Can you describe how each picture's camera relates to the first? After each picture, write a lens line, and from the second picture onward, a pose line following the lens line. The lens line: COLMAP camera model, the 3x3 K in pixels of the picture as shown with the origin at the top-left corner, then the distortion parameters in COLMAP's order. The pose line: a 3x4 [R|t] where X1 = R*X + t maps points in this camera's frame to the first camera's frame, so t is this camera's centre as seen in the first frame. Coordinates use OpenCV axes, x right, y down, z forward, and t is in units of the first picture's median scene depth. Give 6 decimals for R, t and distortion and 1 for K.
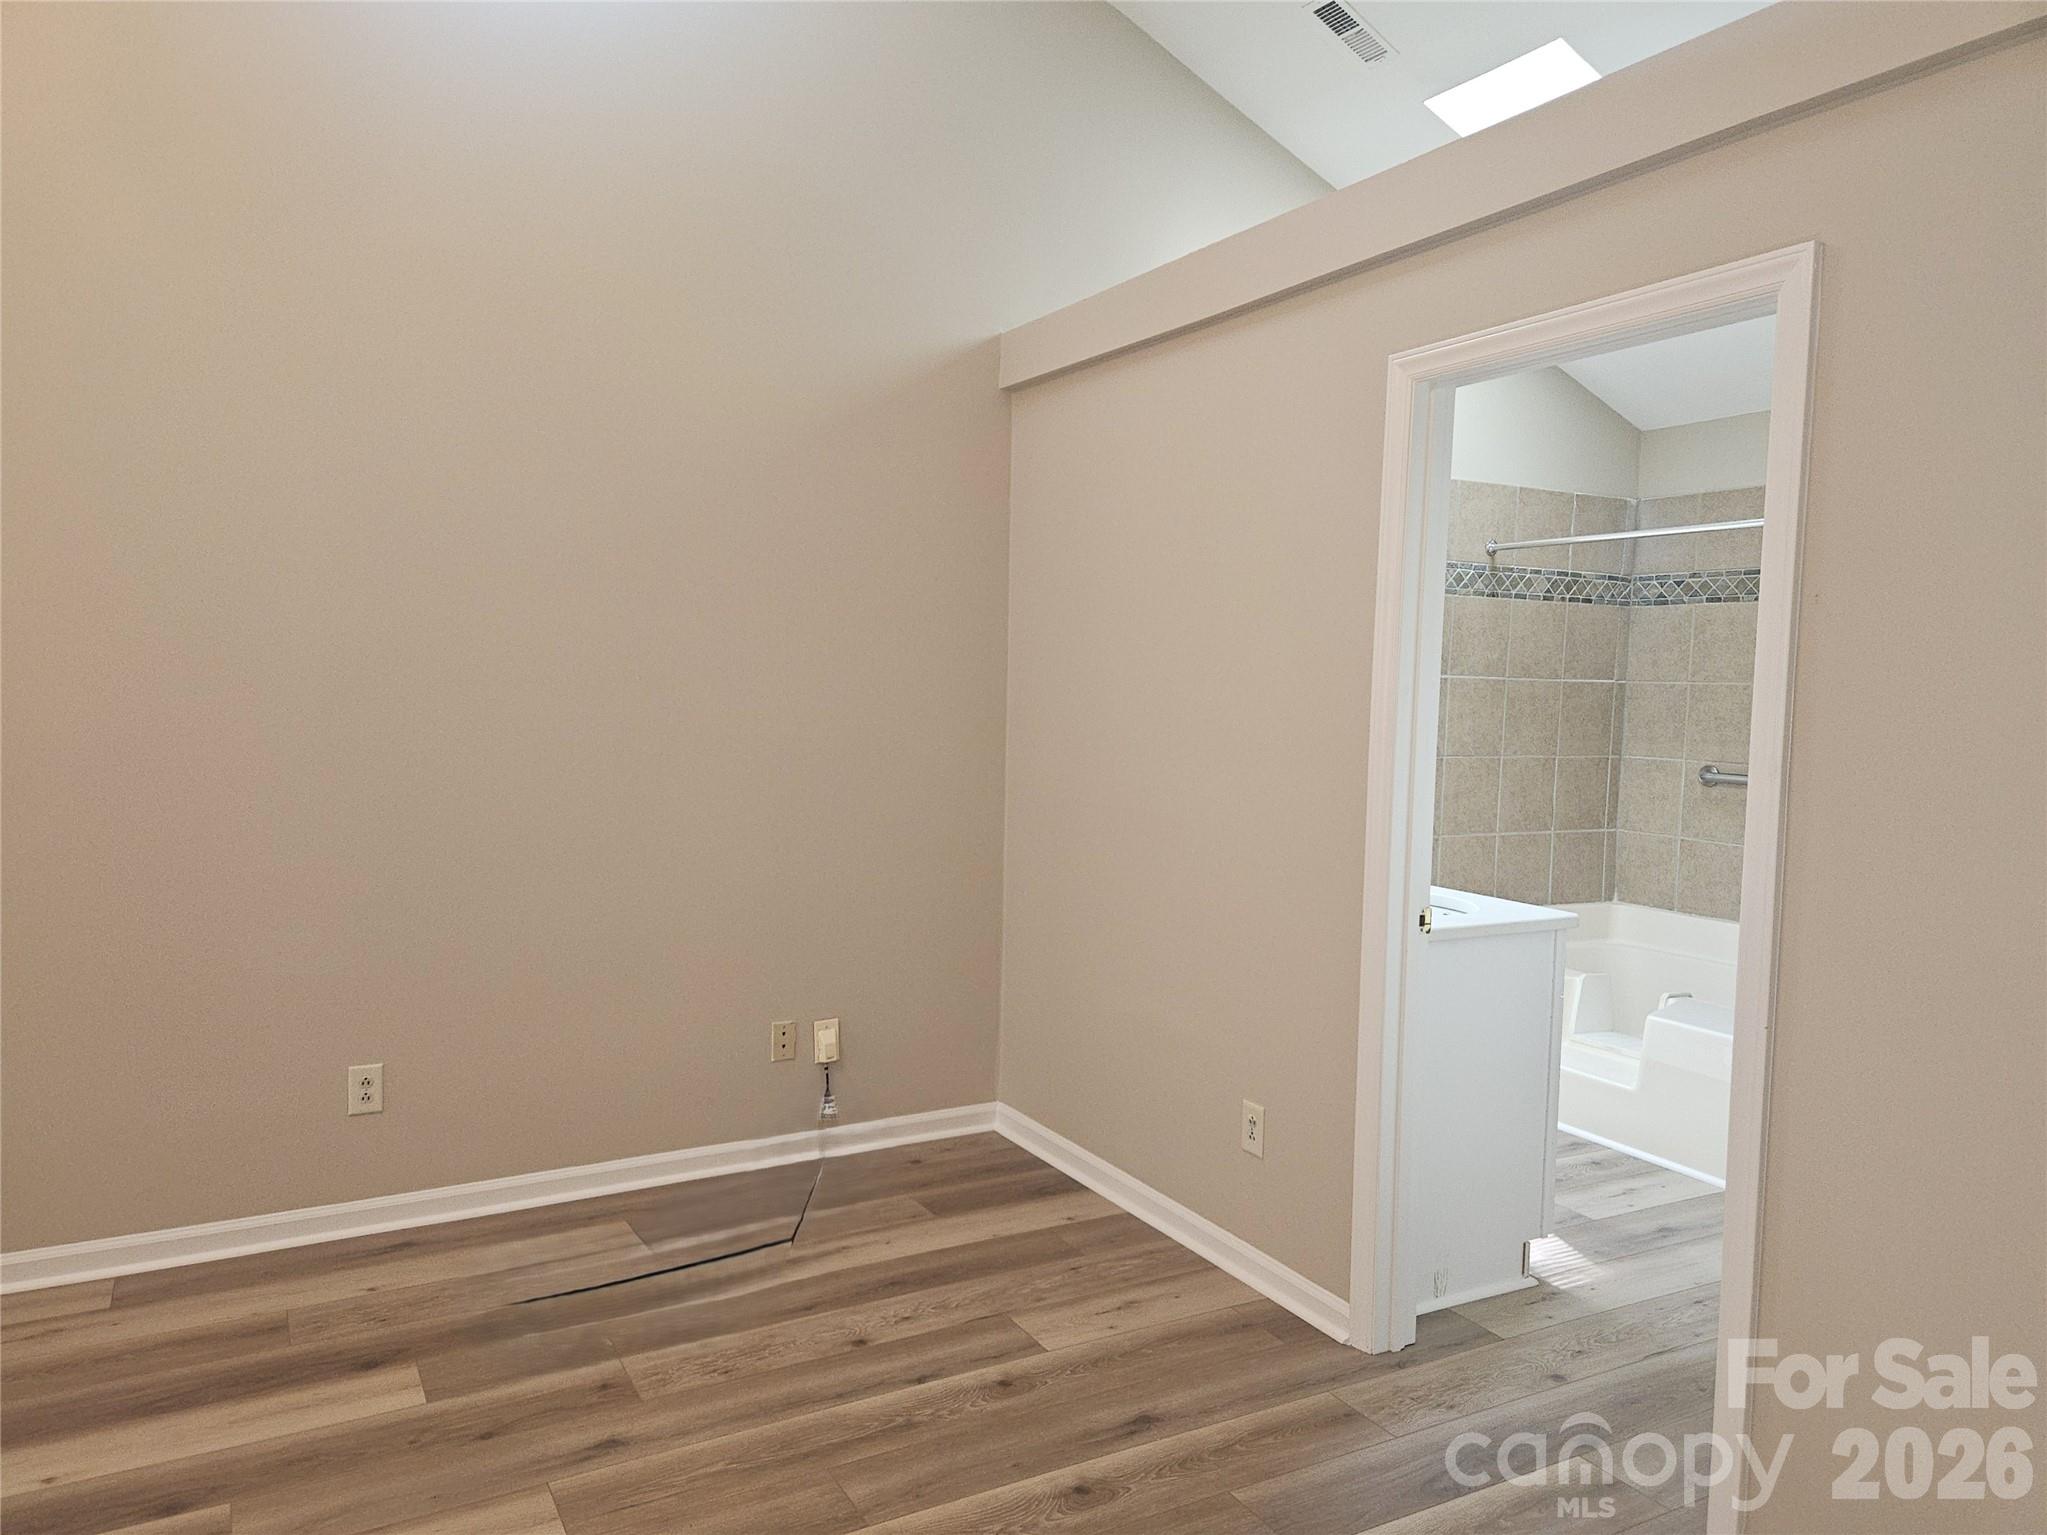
lens RADIAL K [[1384.6, 0, 1022.6], [0, 1384.6, 776.4], [0, 0, 1]] dist [0.006746, -0.000152]
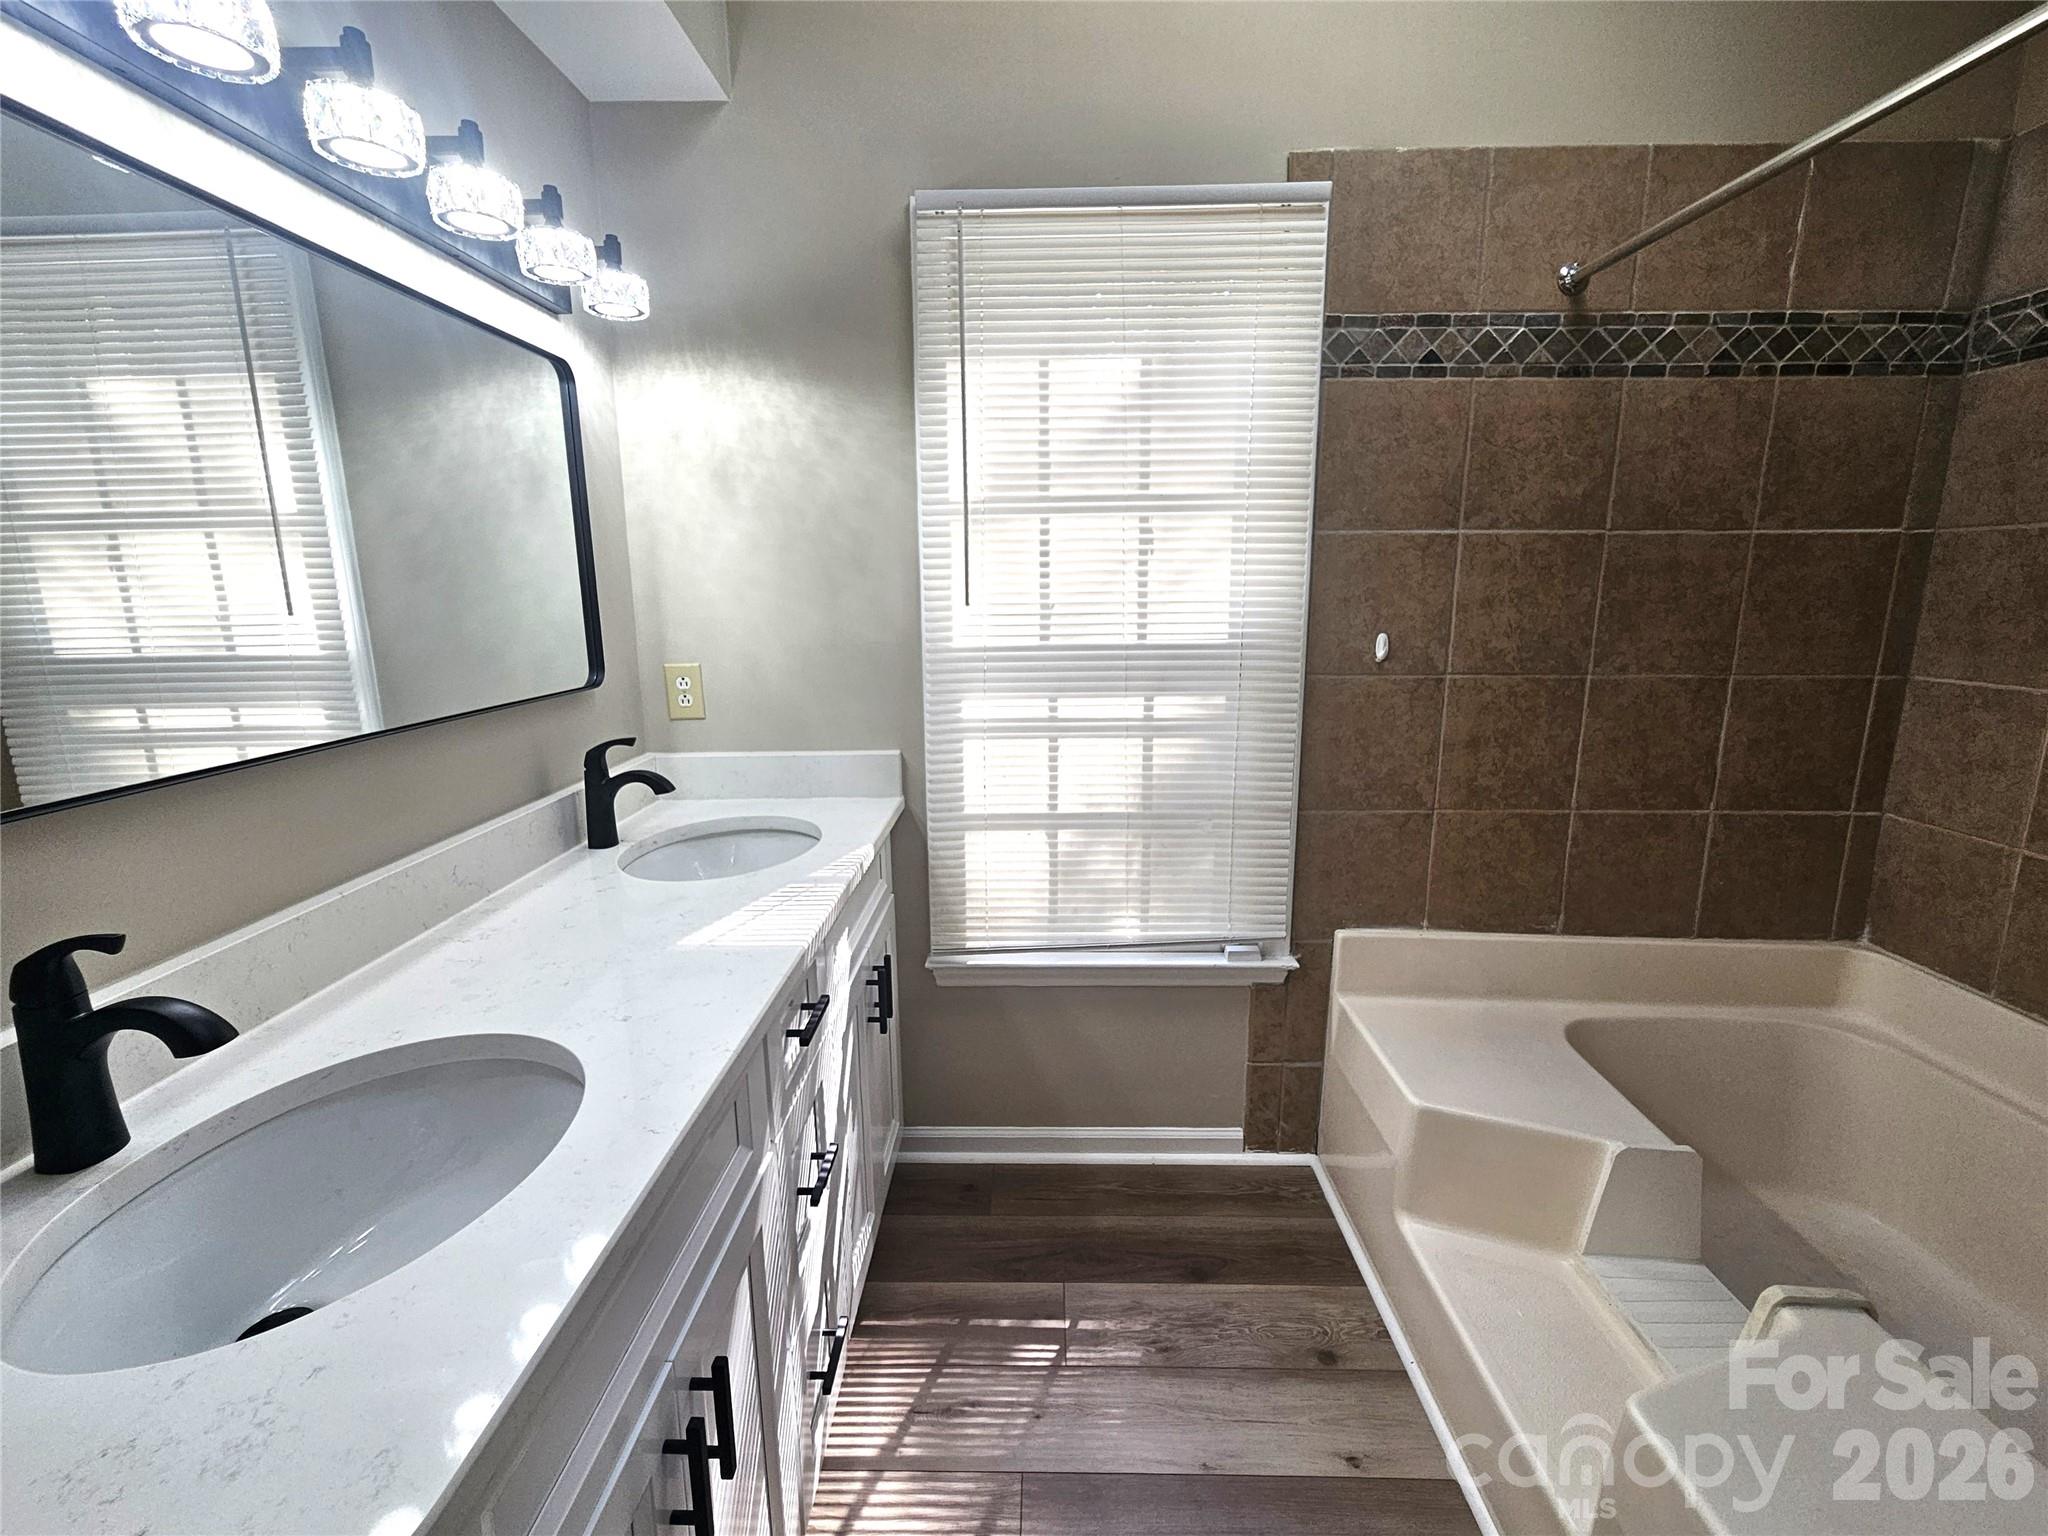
lens RADIAL K [[904.1, 0, 1027.3], [0, 904.1, 756.2], [0, 0, 1]] dist [-0.004622, 0.001197]
pose [[0.871511, 0.064157, -0.486162, 0.322181], [-0.011254, 0.993760, 0.110969, -0.019494], [0.490248, -0.091239, 0.866794, 0.561345]]
